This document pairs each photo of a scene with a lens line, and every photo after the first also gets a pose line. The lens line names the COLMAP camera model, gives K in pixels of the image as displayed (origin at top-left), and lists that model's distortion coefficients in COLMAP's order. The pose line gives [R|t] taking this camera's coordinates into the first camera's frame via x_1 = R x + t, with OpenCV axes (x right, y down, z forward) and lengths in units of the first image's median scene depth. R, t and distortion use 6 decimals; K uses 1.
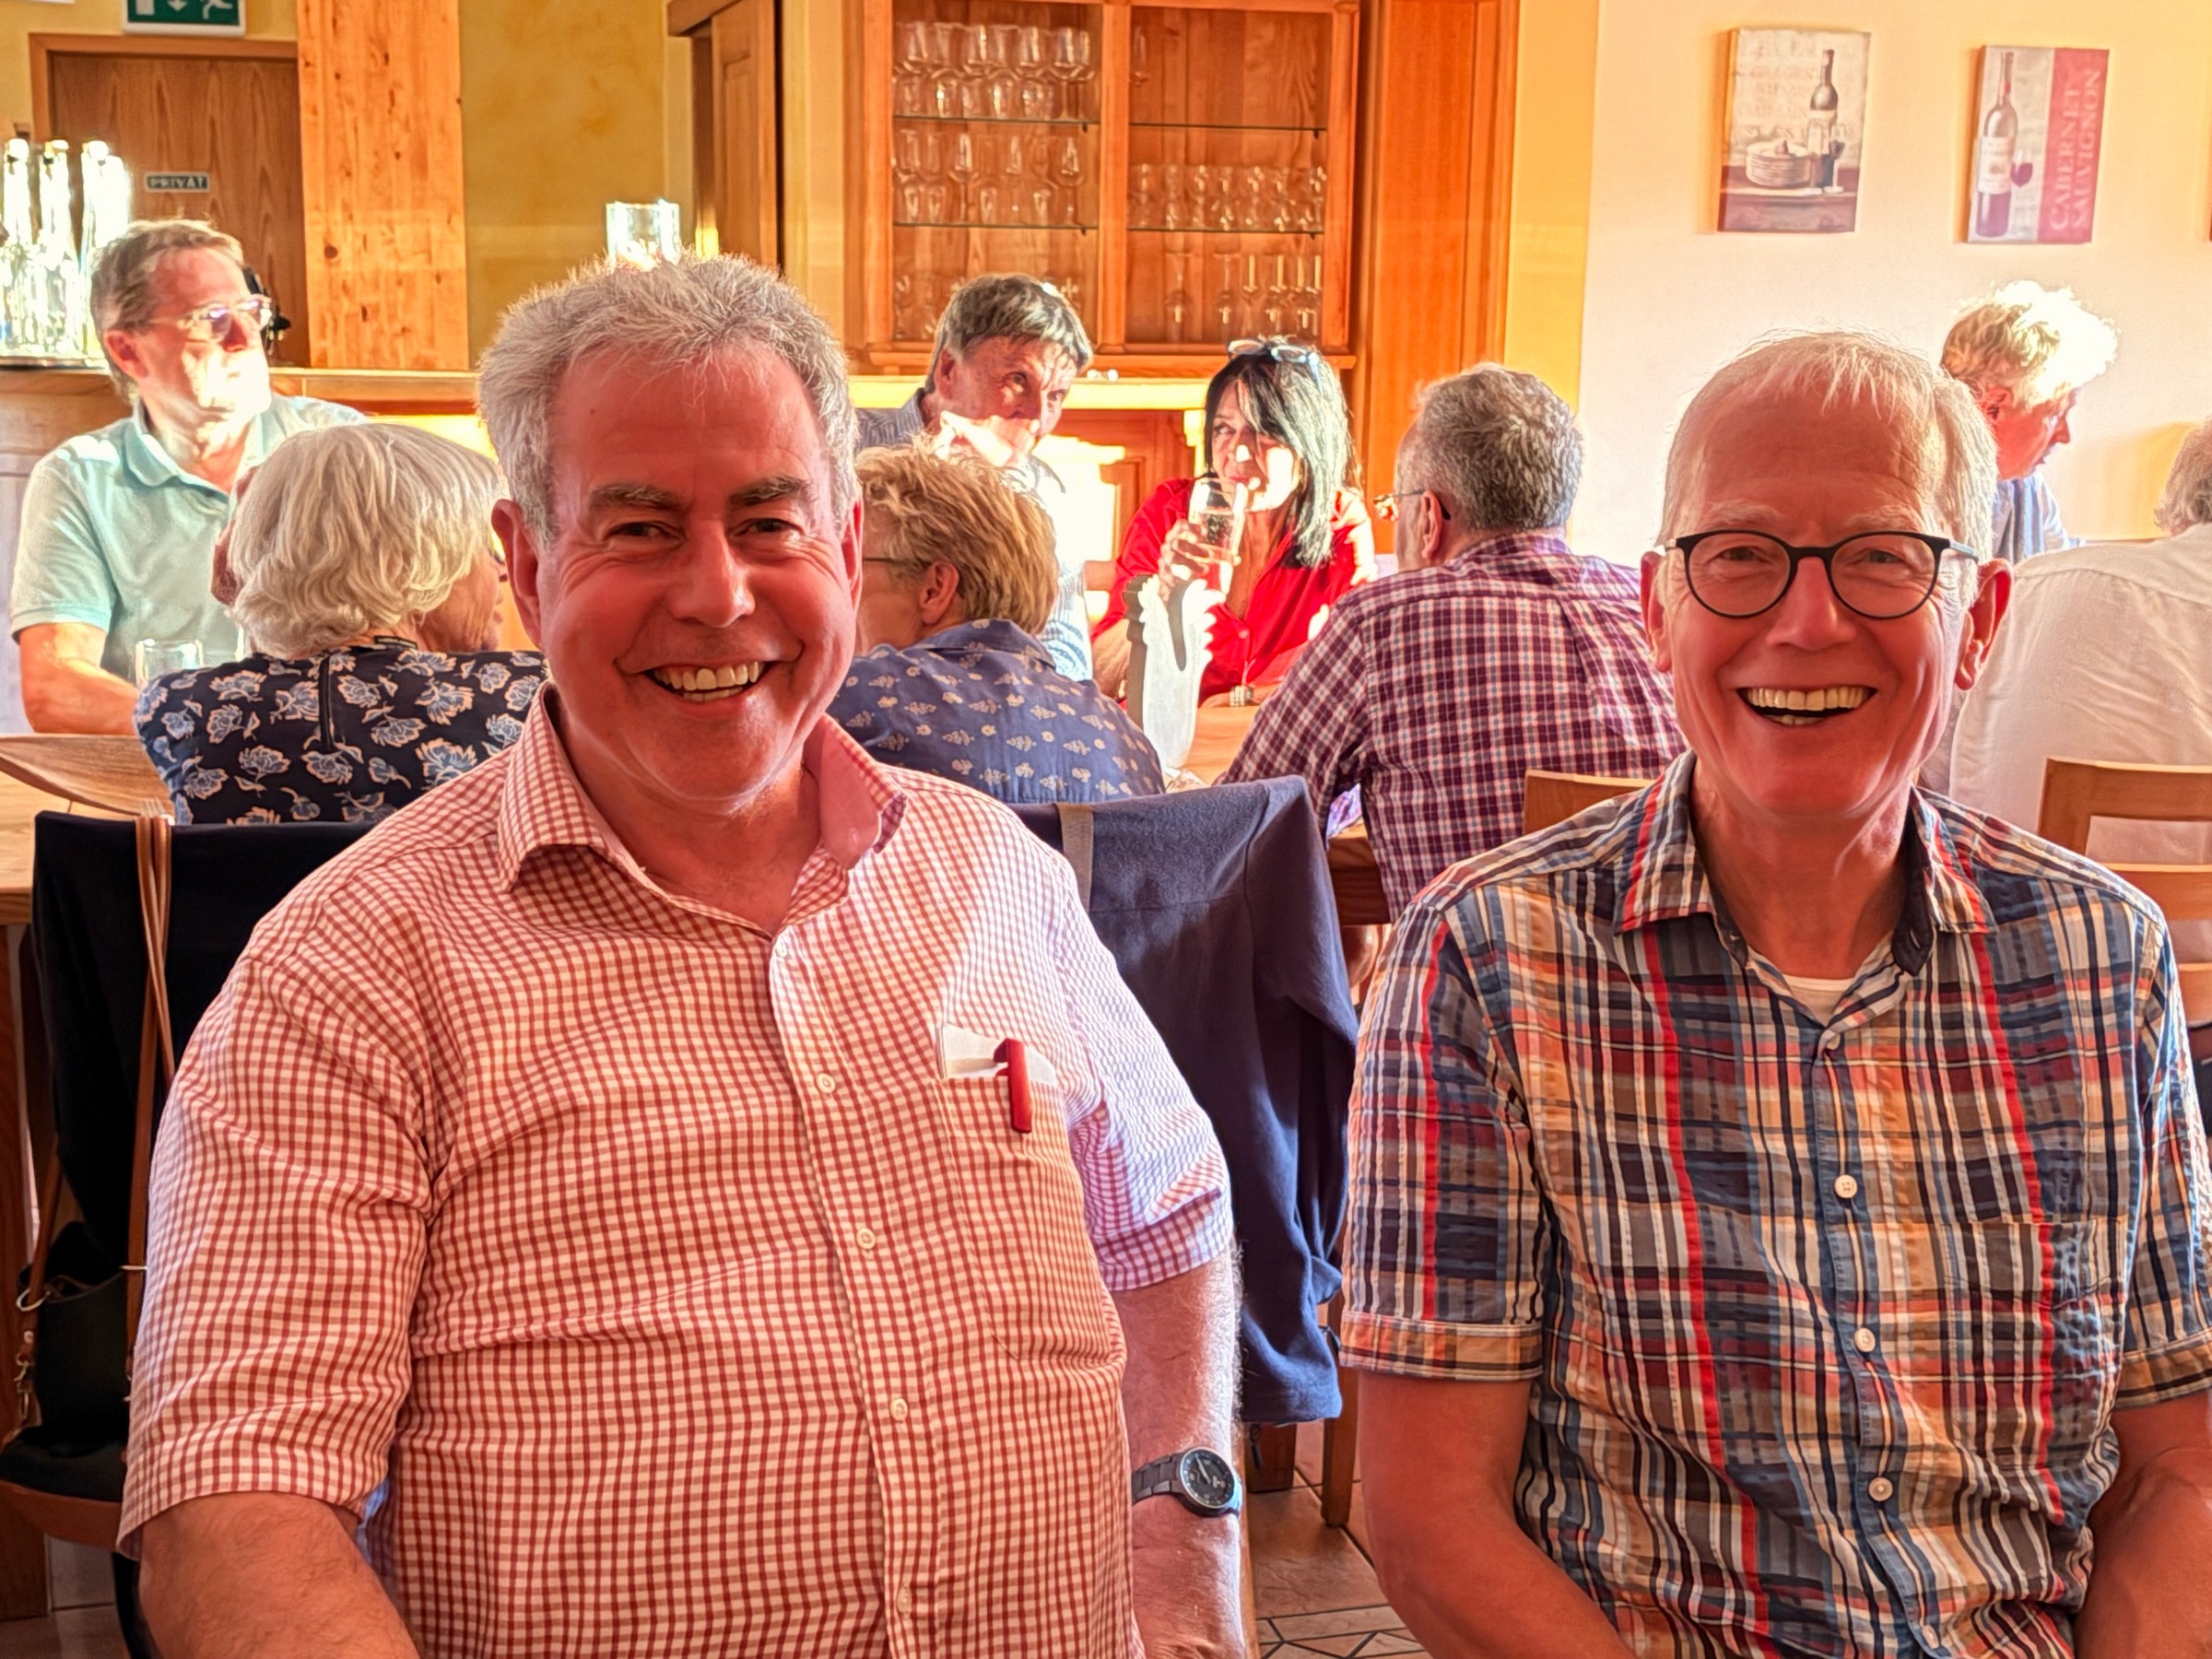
lens RADIAL K [[2928.9, 0, 1111.8], [0, 2928.9, 815.2], [0, 0, 1]] dist [0.030016, 0.000000]
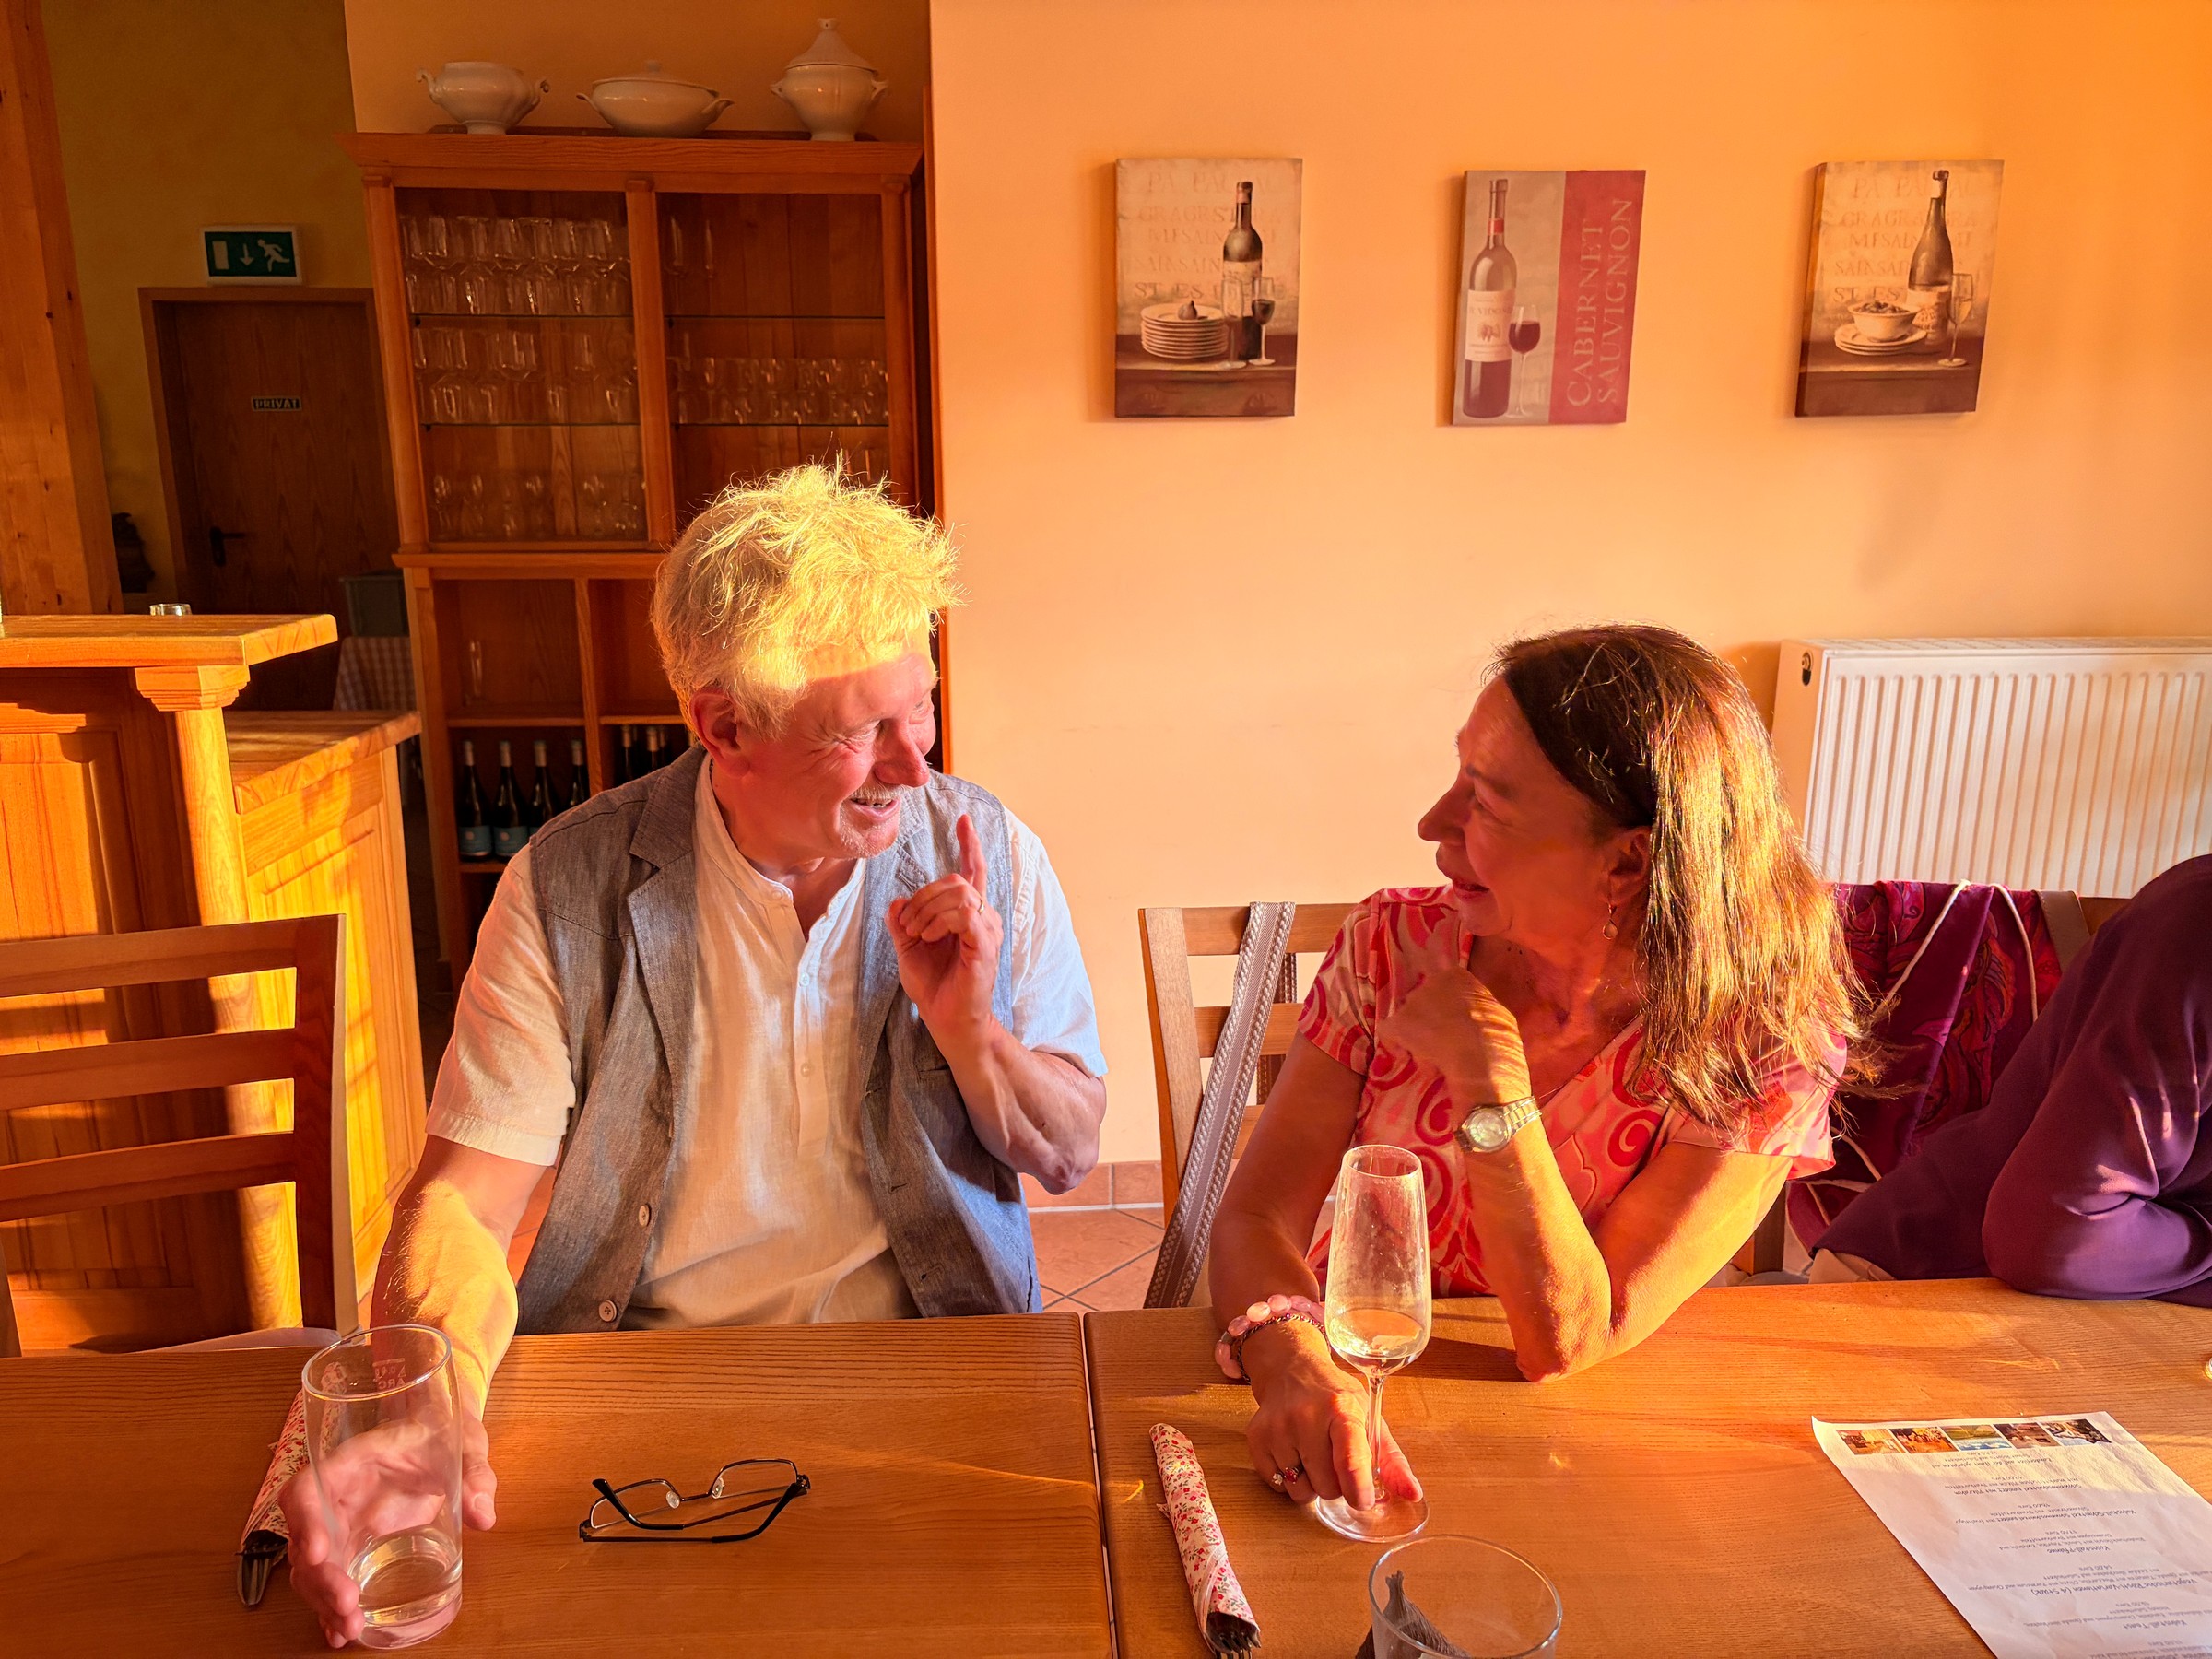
lens RADIAL K [[1674.8, 0, 1114.2], [0, 1674.8, 835.0], [0, 0, 1]] dist [0.044499, -0.051927]
pose [[0.977570, 0.030162, -0.208439, 0.301445], [-0.021513, 0.998816, 0.043642, -0.101204], [0.209508, -0.038179, 0.977061, 0.528760]]
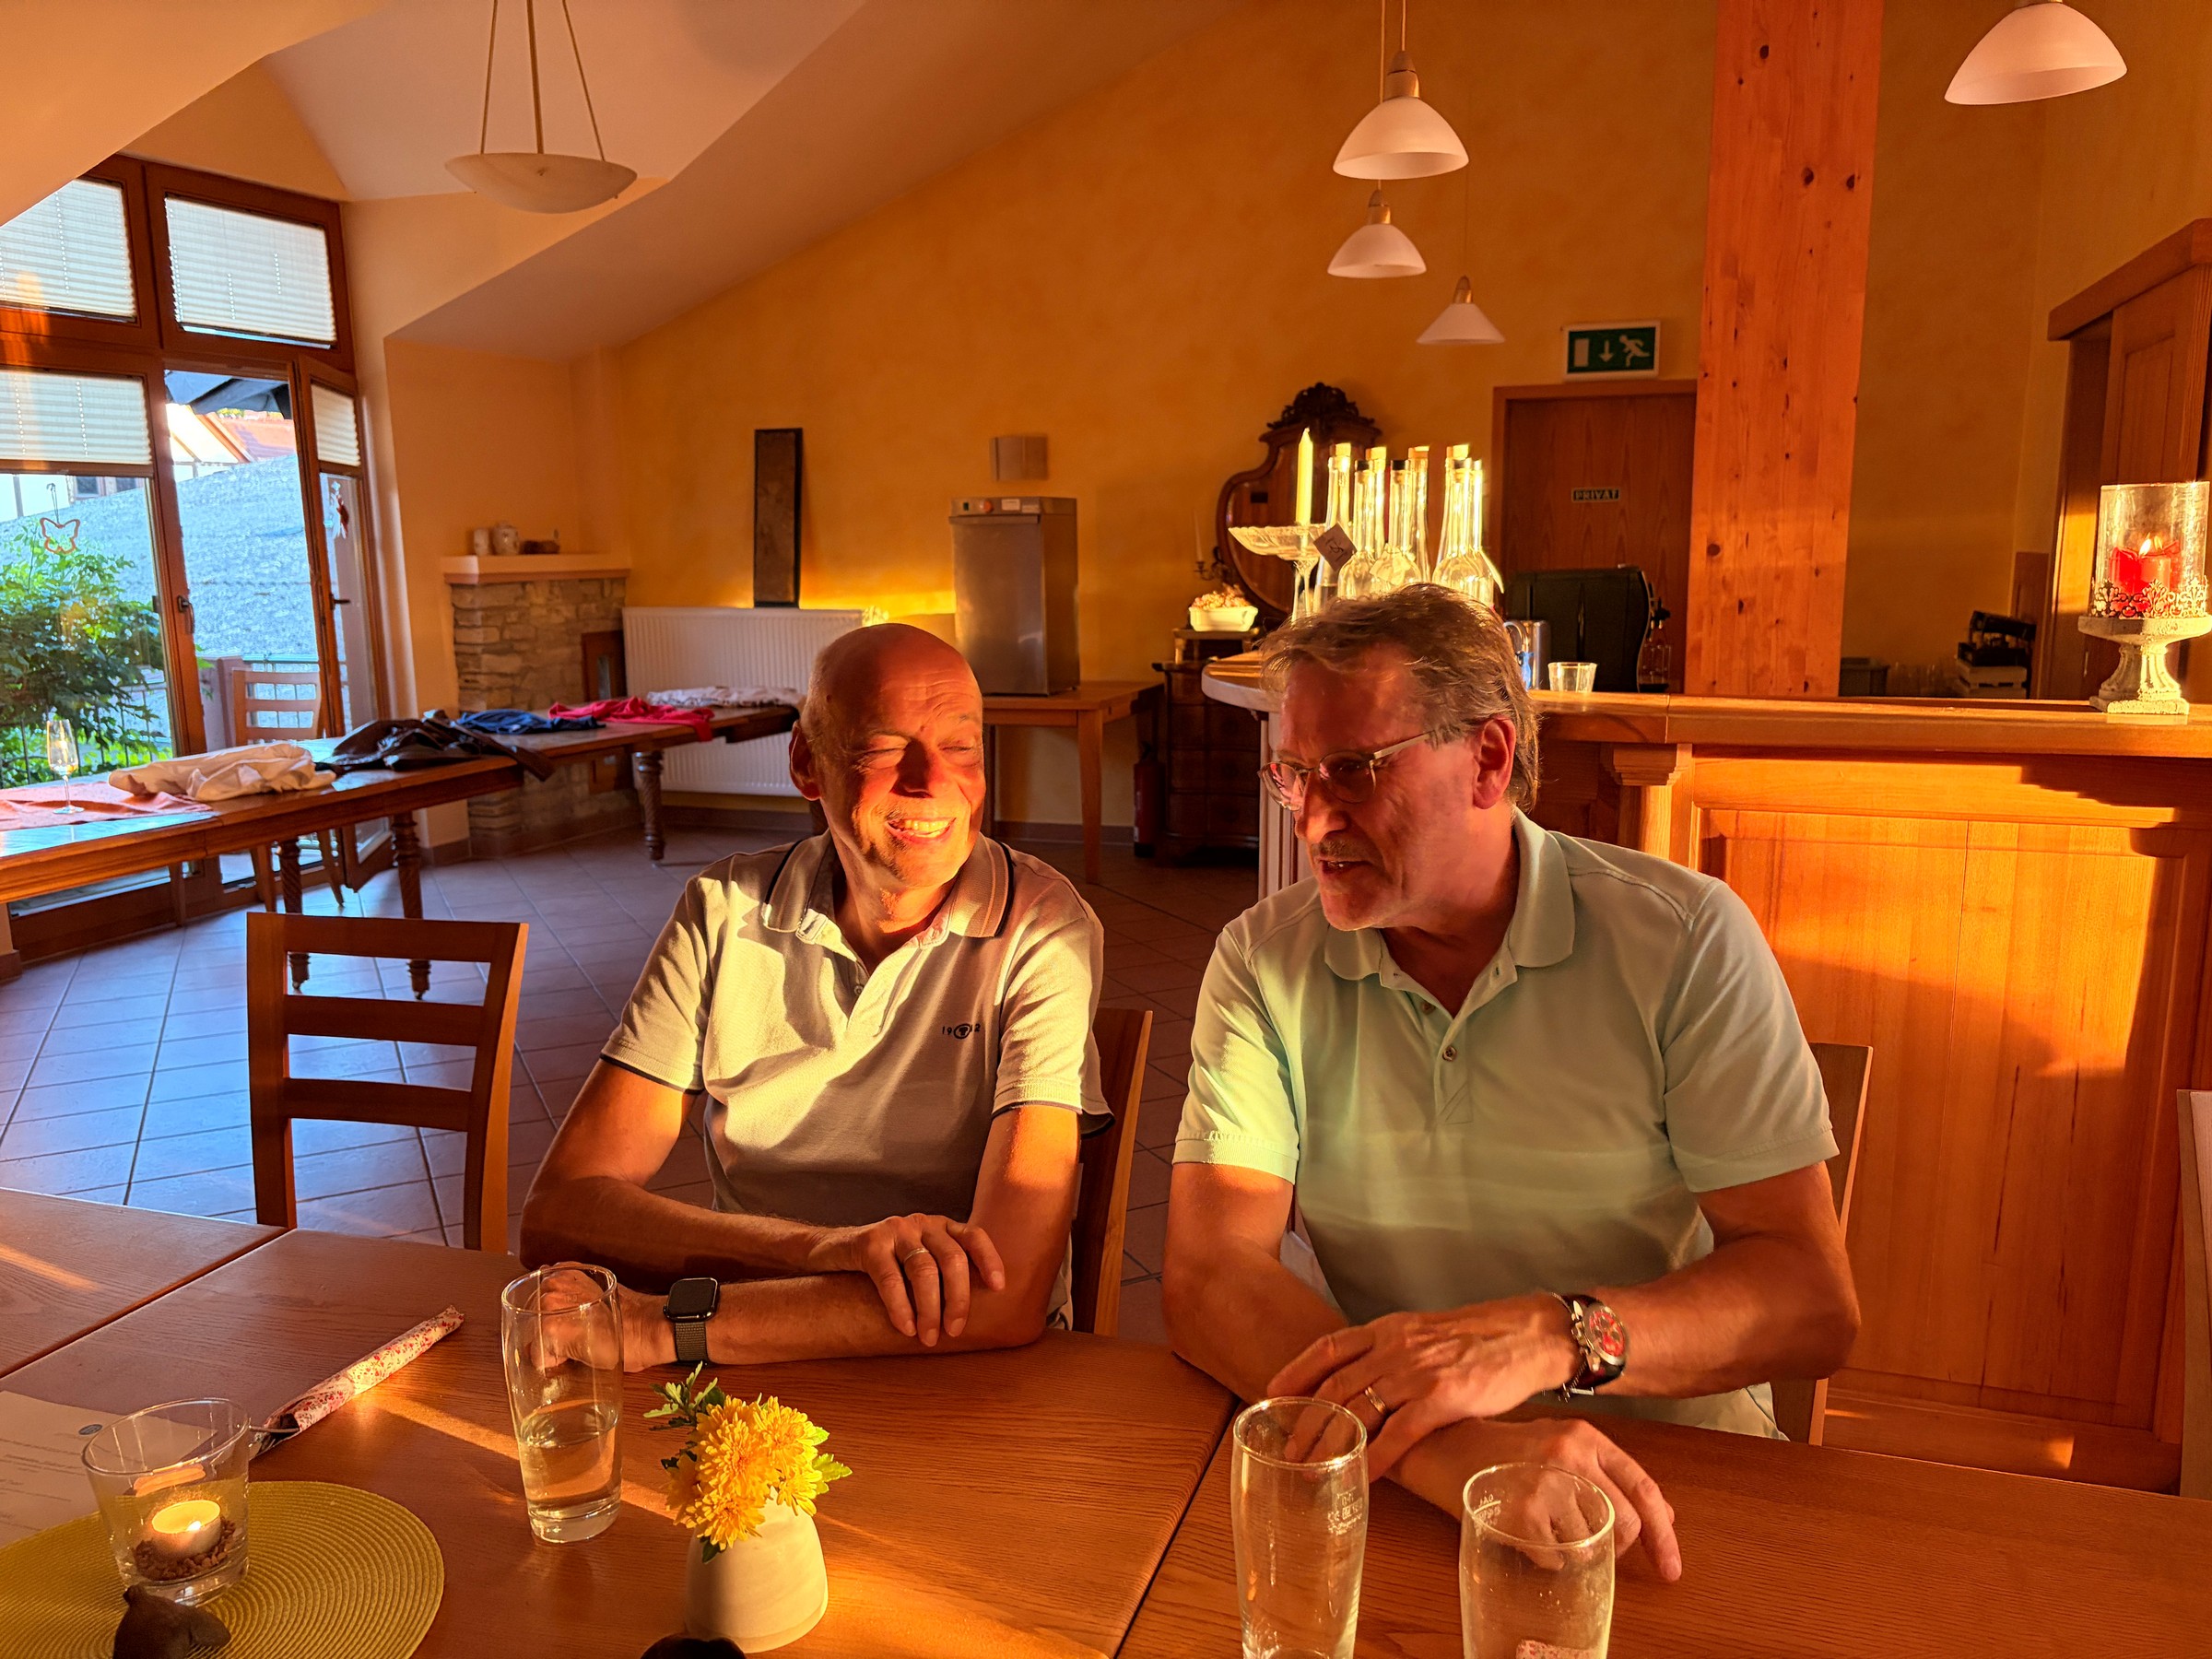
lens RADIAL K [[1674.8, 0, 1097.9], [0, 1674.8, 837.3], [0, 0, 1]] dist [0.044499, -0.051927]
pose [[0.825735, 0.072604, -0.559366, -0.108443], [-0.080414, 0.996705, 0.010662, -0.082325], [0.558296, 0.036177, 0.828853, 0.401454]]
